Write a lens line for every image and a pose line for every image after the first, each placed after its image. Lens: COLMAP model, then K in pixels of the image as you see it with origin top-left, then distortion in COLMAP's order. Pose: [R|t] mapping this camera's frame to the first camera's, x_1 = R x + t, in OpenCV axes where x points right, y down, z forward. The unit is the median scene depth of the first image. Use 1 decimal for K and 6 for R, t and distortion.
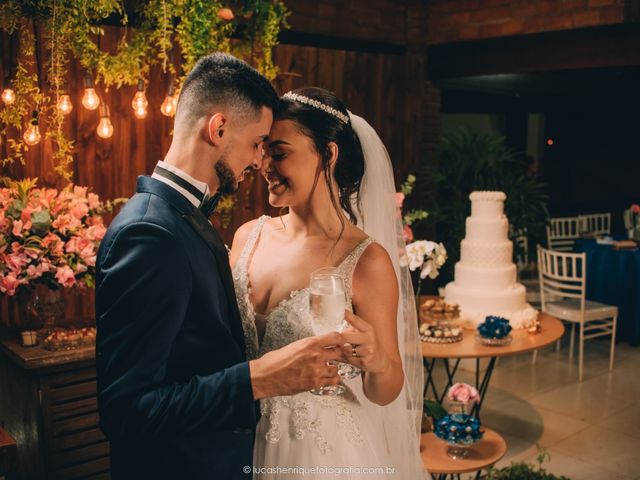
lens RADIAL K [[740.4, 0, 320.0], [0, 740.4, 240.0], [0, 0, 1]] dist [-0.060978, -0.007195]
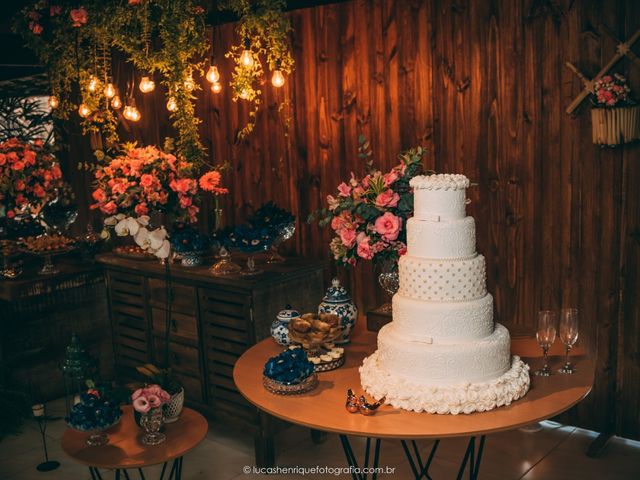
lens RADIAL K [[770.2, 0, 320.0], [0, 770.2, 240.0], [0, 0, 1]] dist [-0.124287, 0.039130]
pose [[0.162477, 0.140456, -0.976664, 1.192474], [-0.085808, 0.988078, 0.127822, -0.116861], [0.982974, 0.063037, 0.172593, 1.106666]]
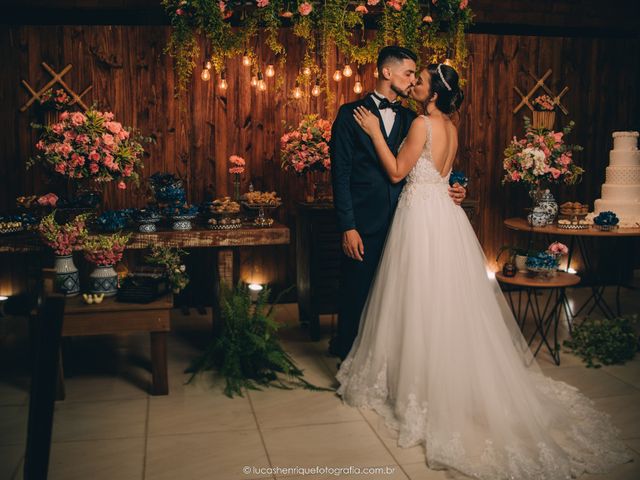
lens RADIAL K [[770.2, 0, 320.0], [0, 770.2, 240.0], [0, 0, 1]] dist [-0.124287, 0.039130]
pose [[0.891905, 0.044163, -0.450062, 0.509455], [-0.047954, 0.998845, 0.002981, 0.228473], [0.449673, 0.018923, 0.892993, -0.735922]]
